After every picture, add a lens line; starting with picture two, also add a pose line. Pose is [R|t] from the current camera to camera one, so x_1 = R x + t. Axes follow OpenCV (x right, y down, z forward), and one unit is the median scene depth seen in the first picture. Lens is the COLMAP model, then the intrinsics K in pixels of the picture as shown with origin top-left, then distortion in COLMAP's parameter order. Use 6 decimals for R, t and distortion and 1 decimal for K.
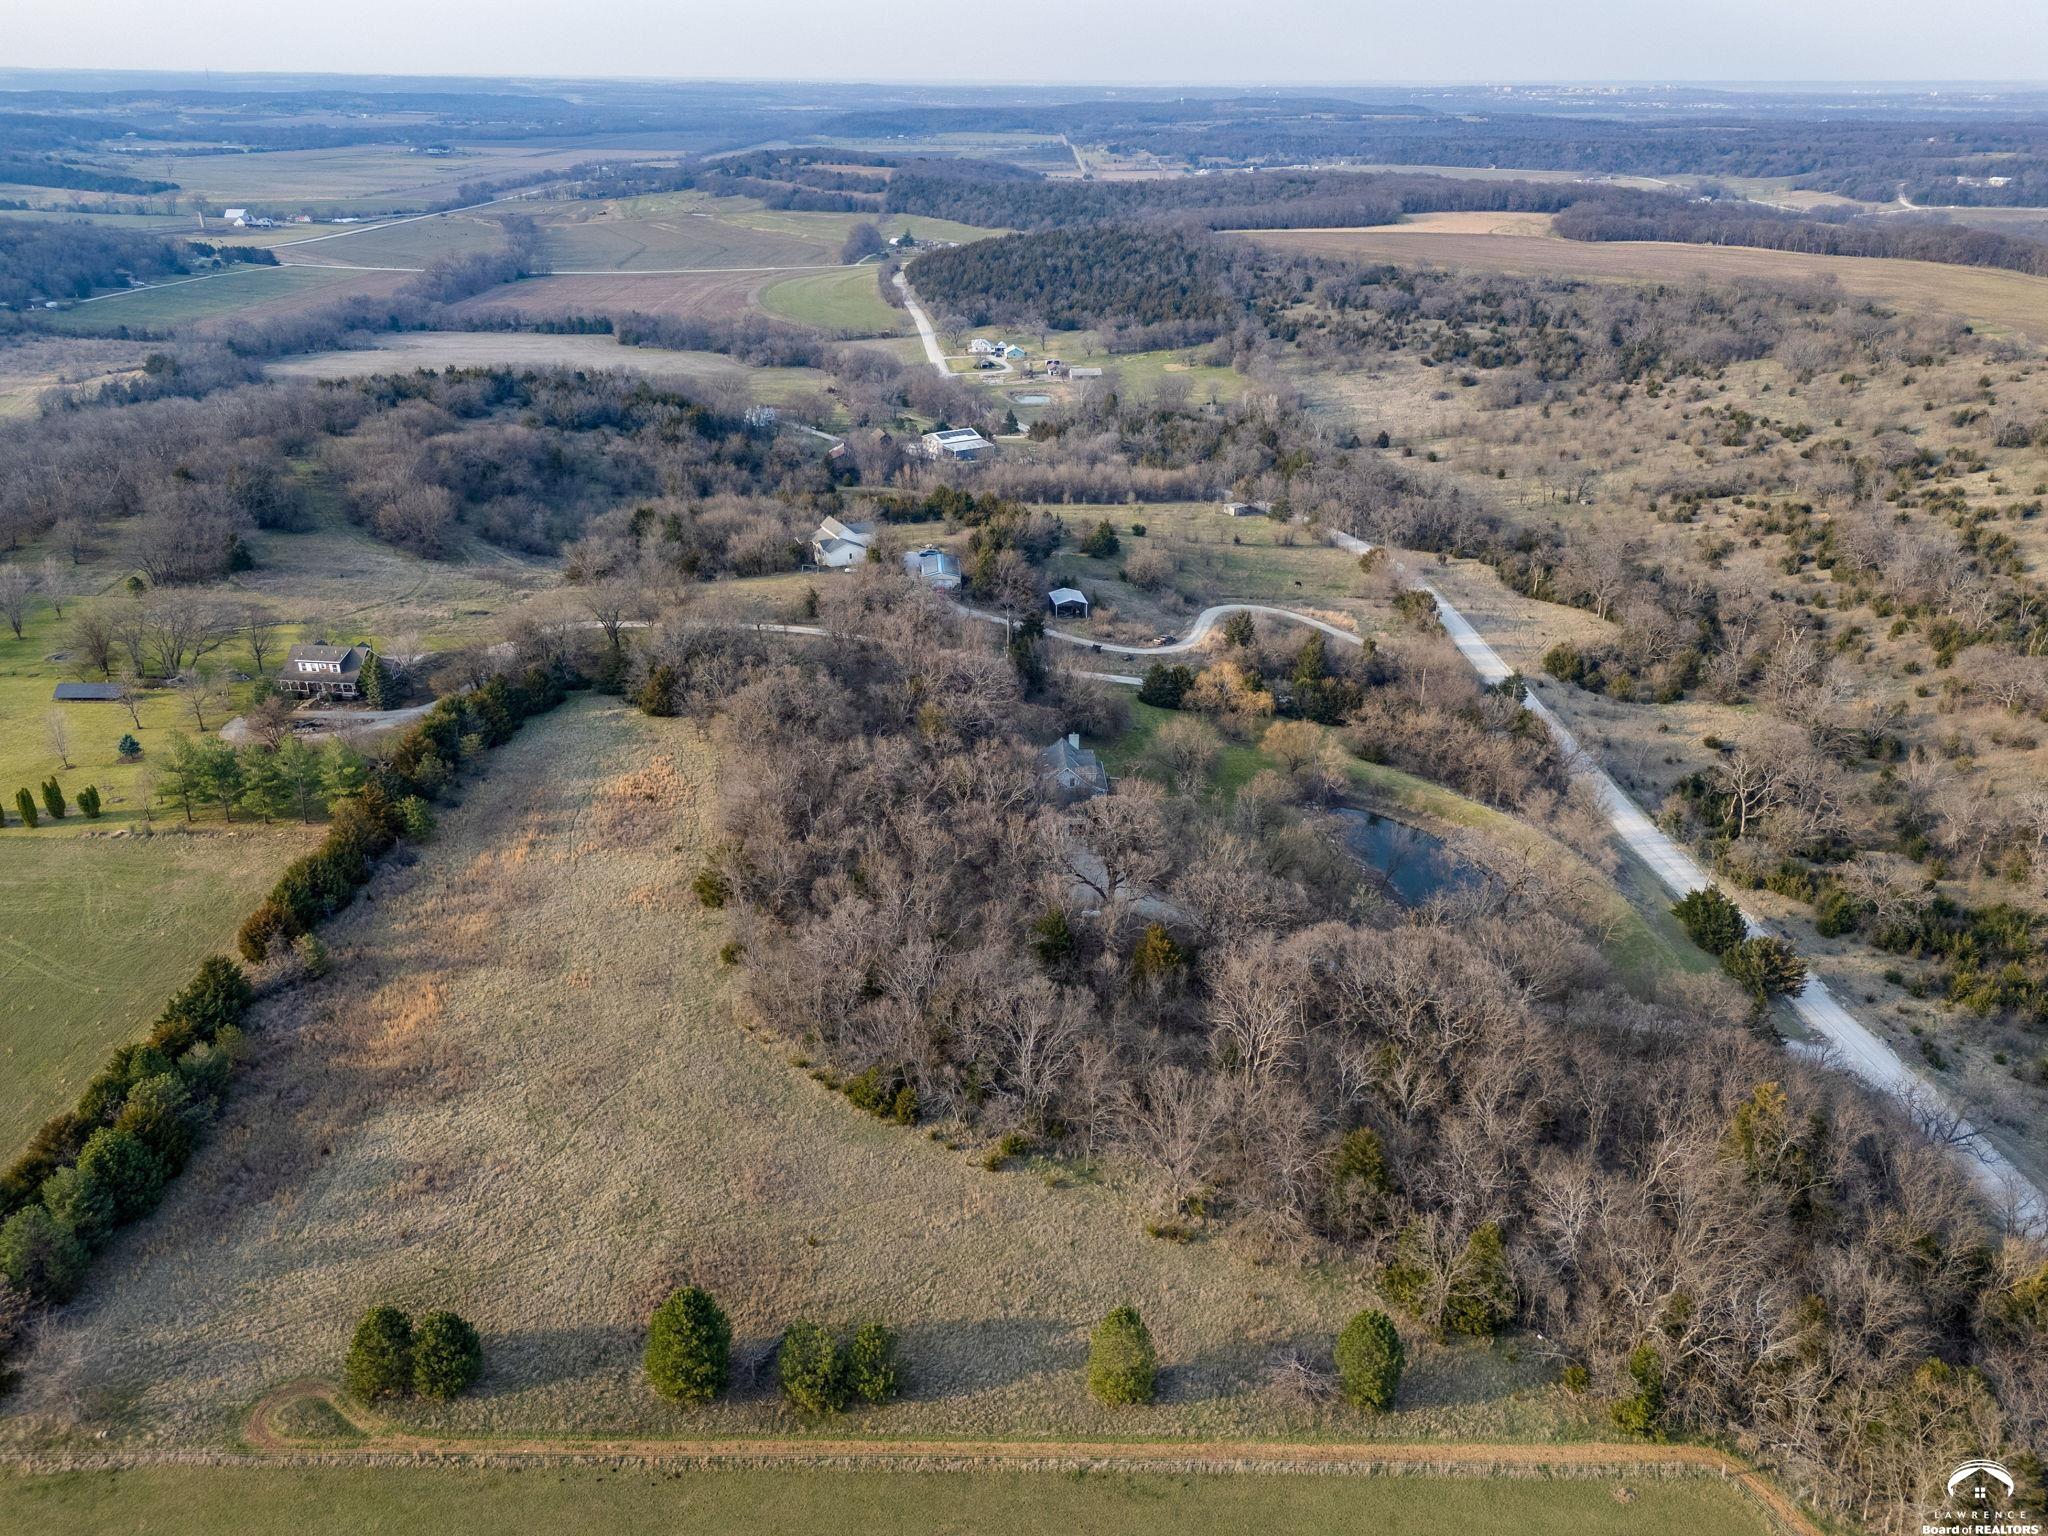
lens RADIAL K [[1503.1, 0, 1029.0], [0, 1503.1, 771.6], [0, 0, 1]] dist [0.056250, -0.038662]
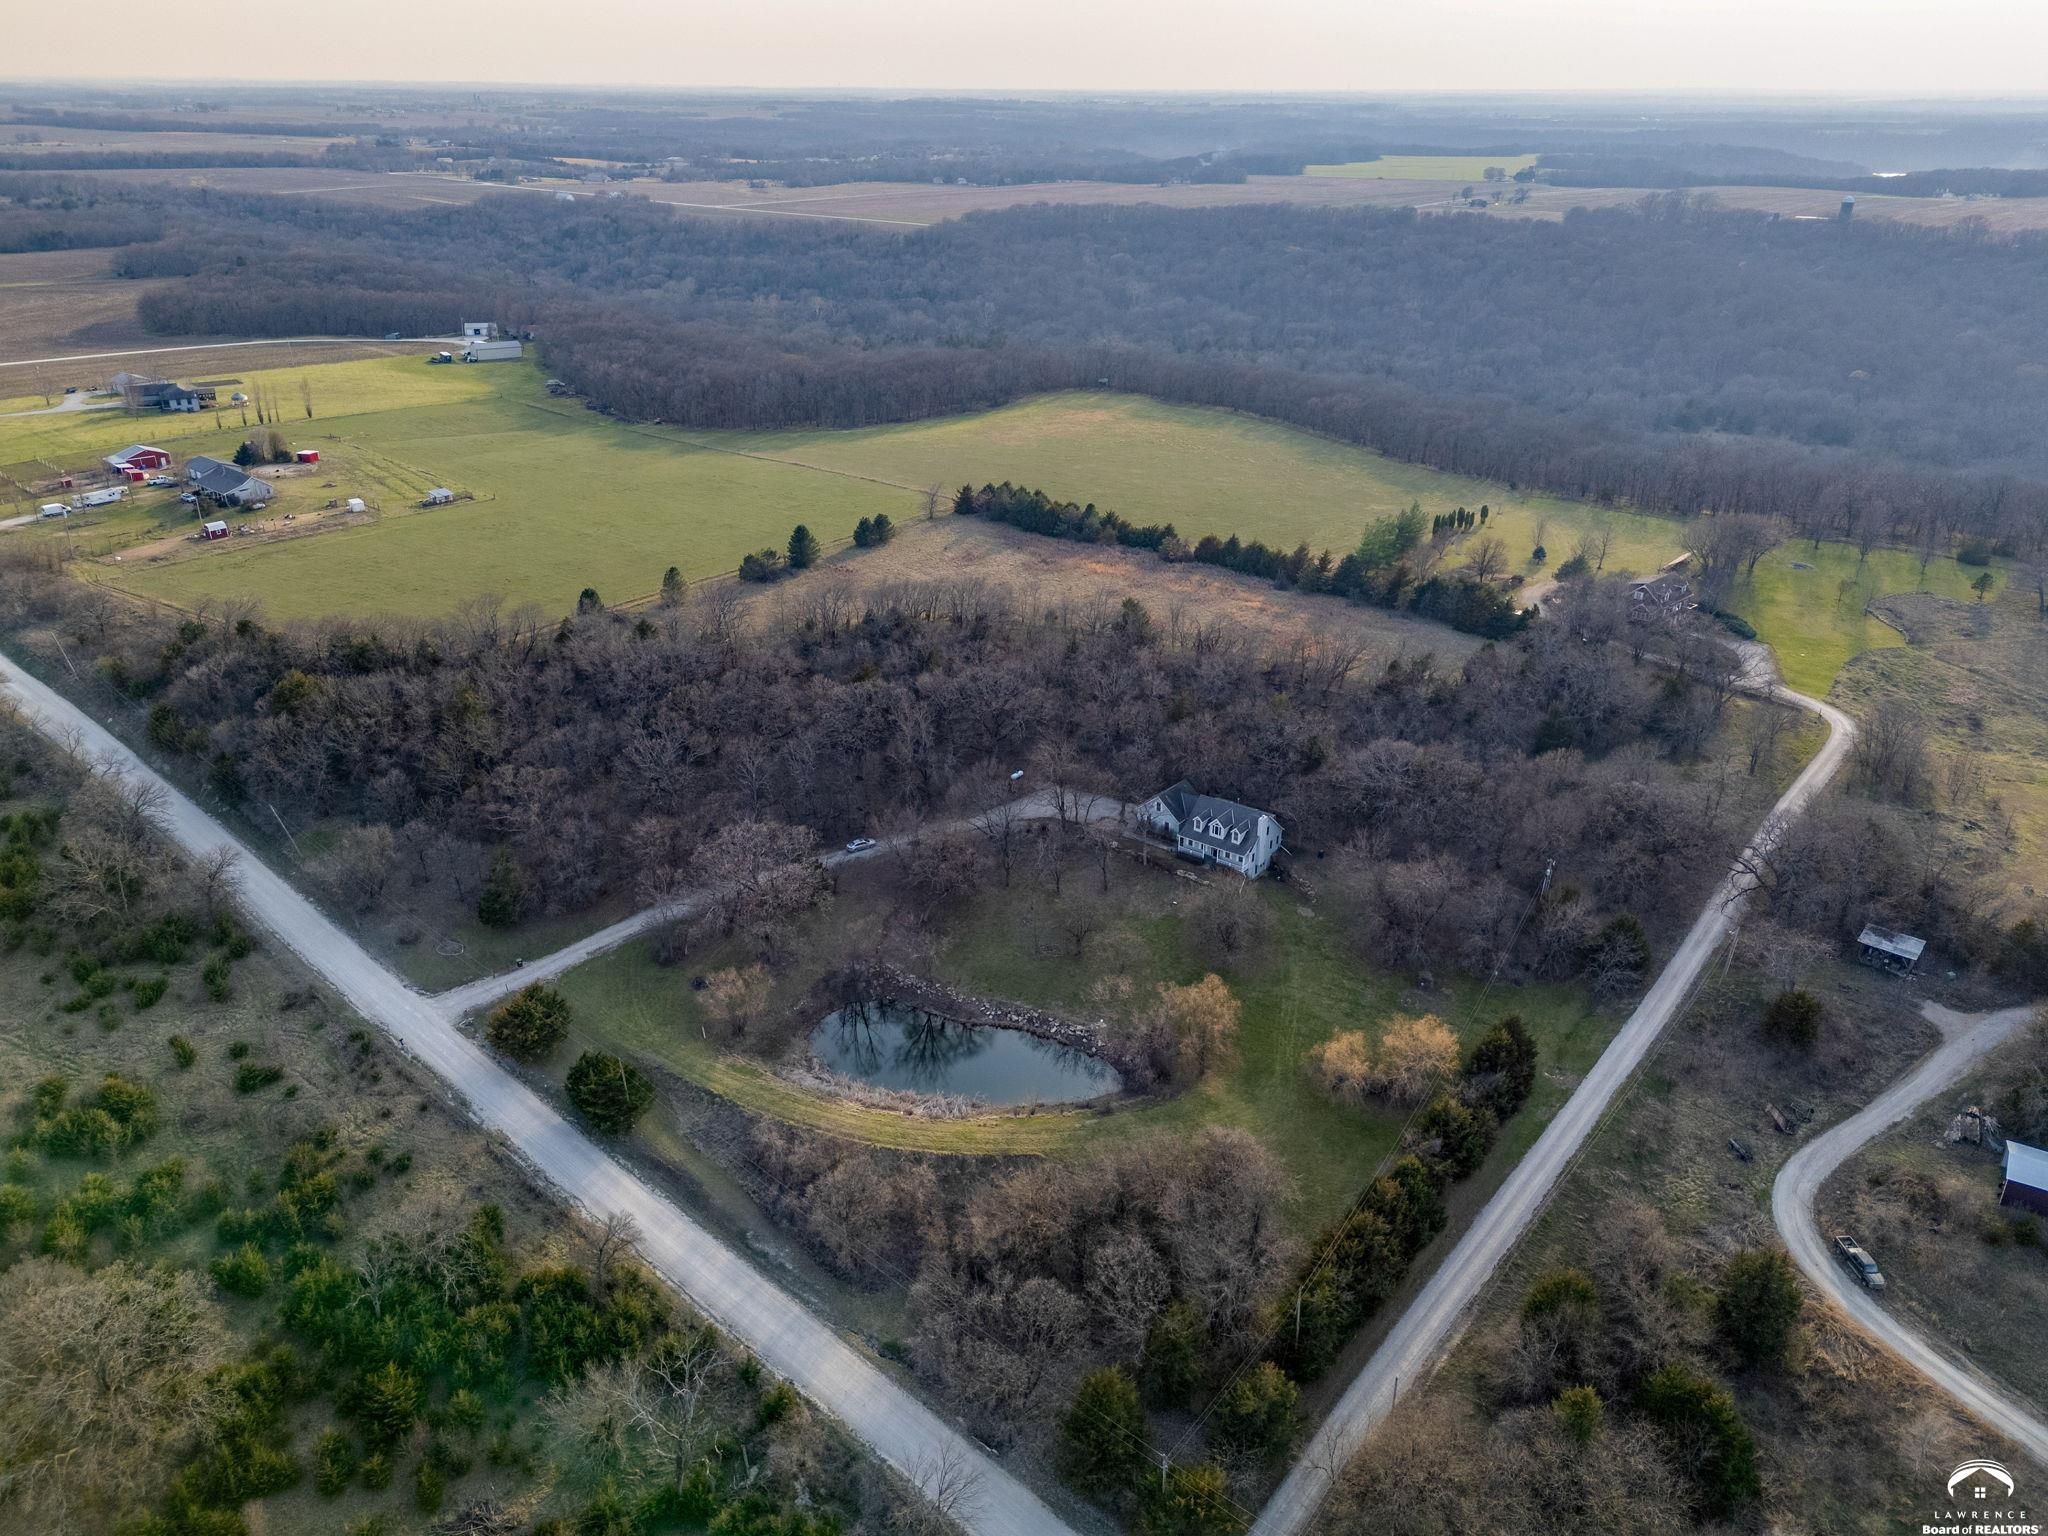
lens RADIAL K [[1503.1, 0, 1032.7], [0, 1503.1, 763.1], [0, 0, 1]] dist [0.056250, -0.038662]
pose [[-0.637905, 0.305829, -0.706786, 0.154813], [-0.331898, 0.718984, 0.610660, -0.114458], [0.694925, 0.624124, -0.357139, 0.248232]]
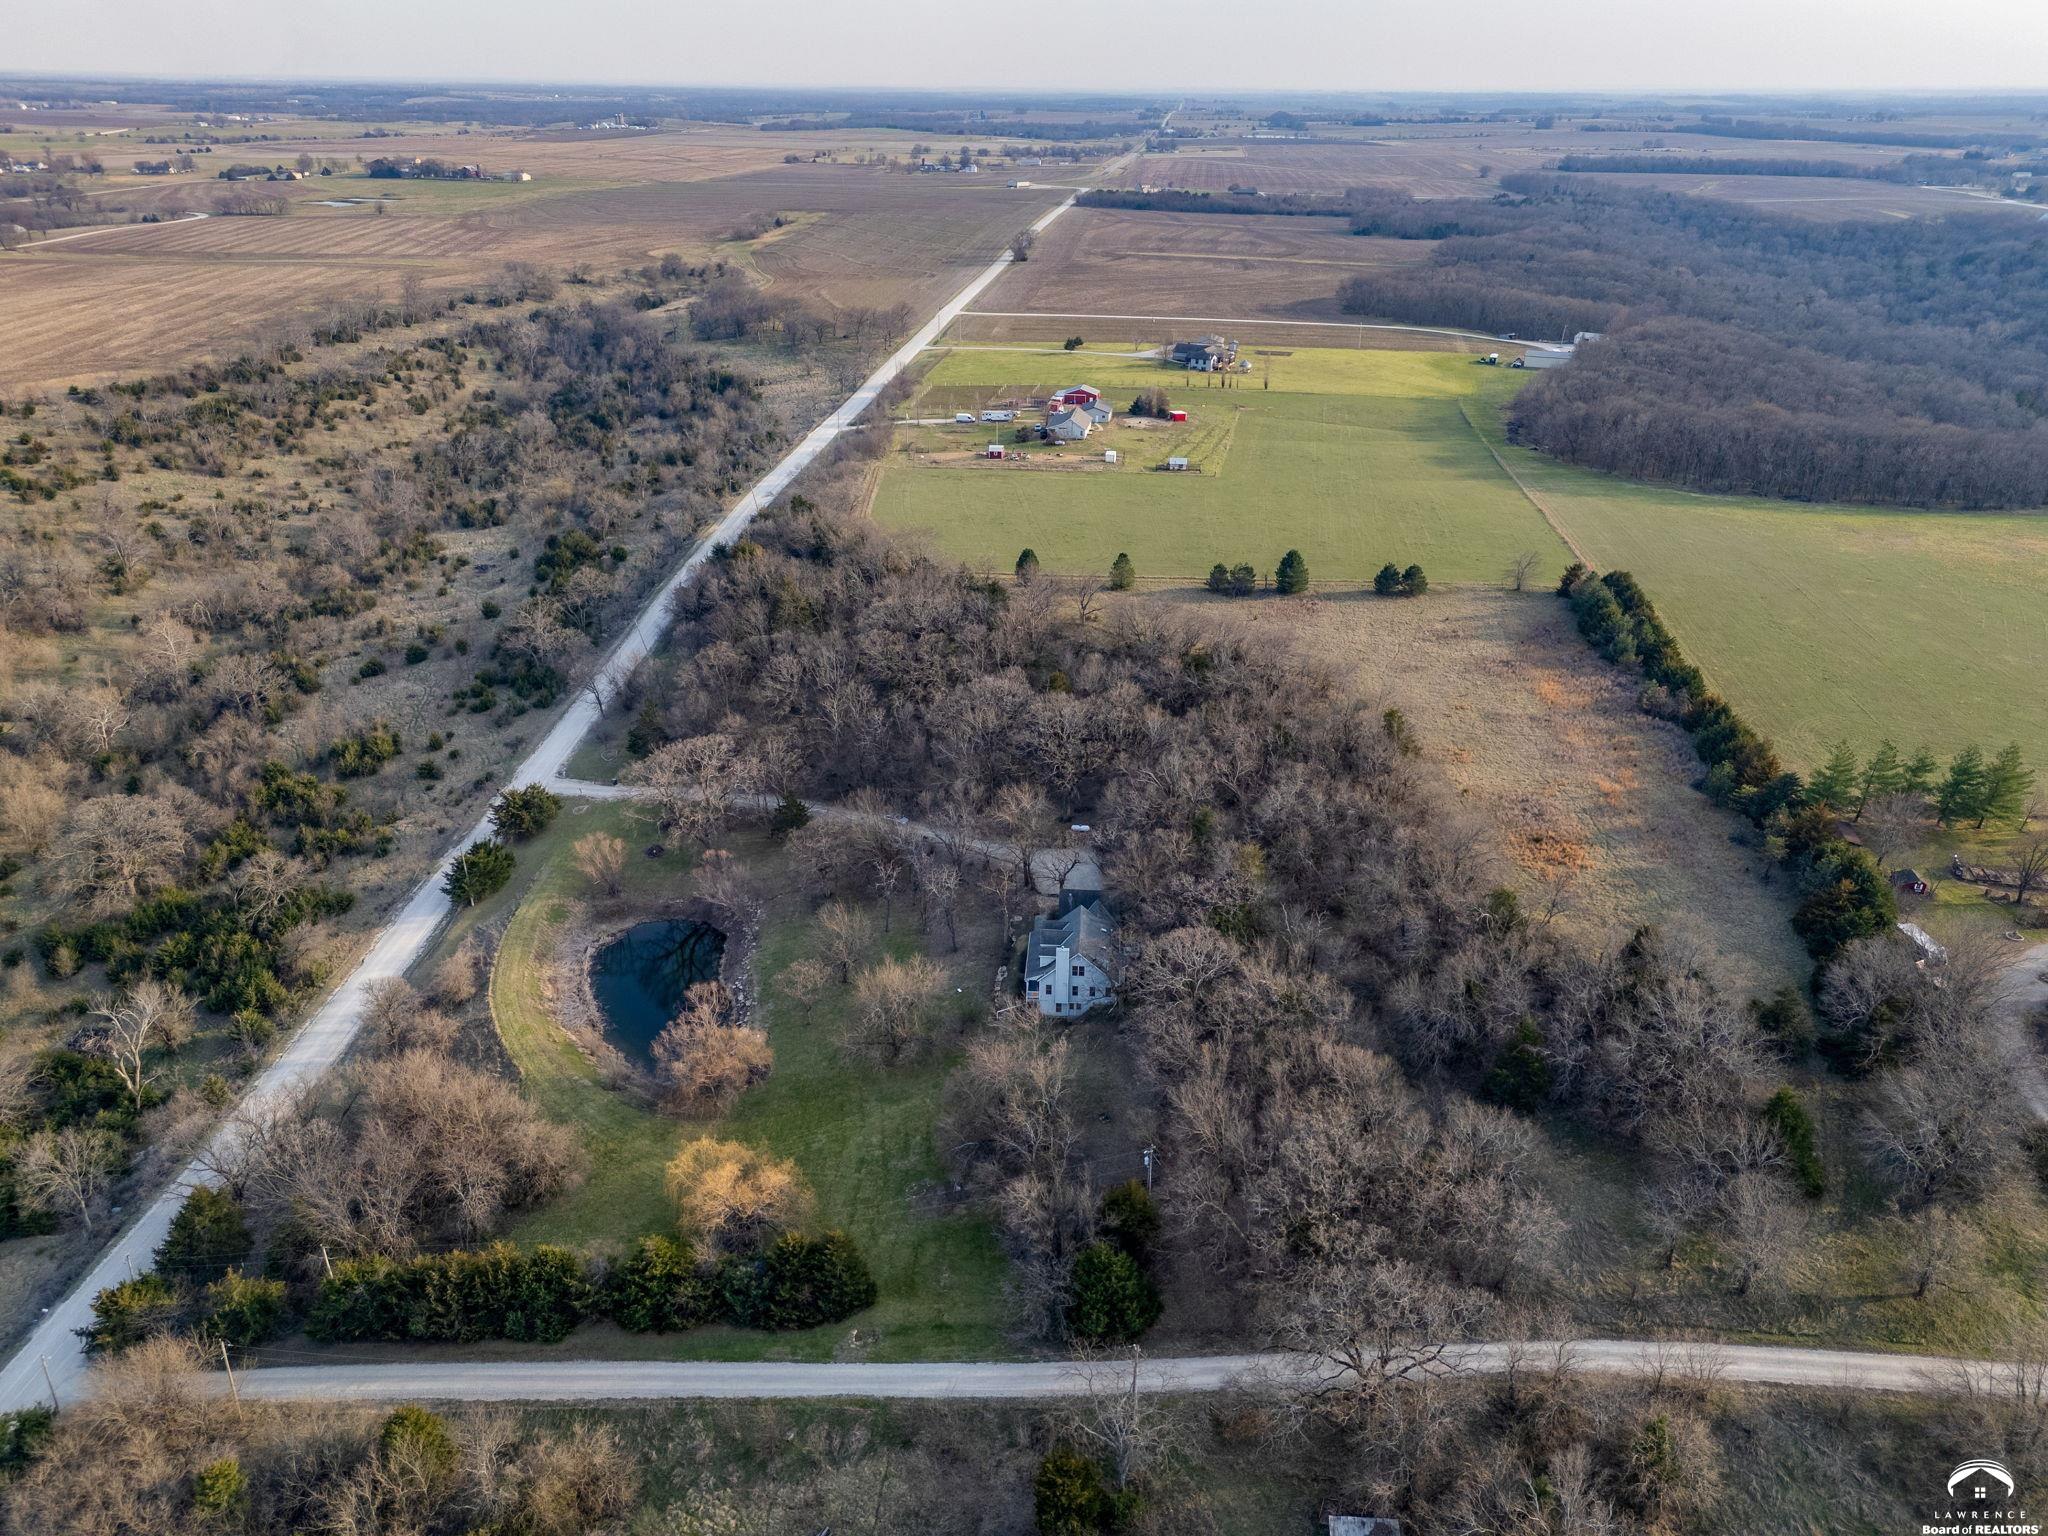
lens RADIAL K [[1503.1, 0, 1026.3], [0, 1503.1, 767.7], [0, 0, 1]] dist [0.056250, -0.038662]
pose [[-0.994374, -0.052782, 0.091843, -0.003035], [0.034808, 0.656069, 0.753898, -0.135075], [-0.100048, 0.752853, -0.650540, 0.293289]]
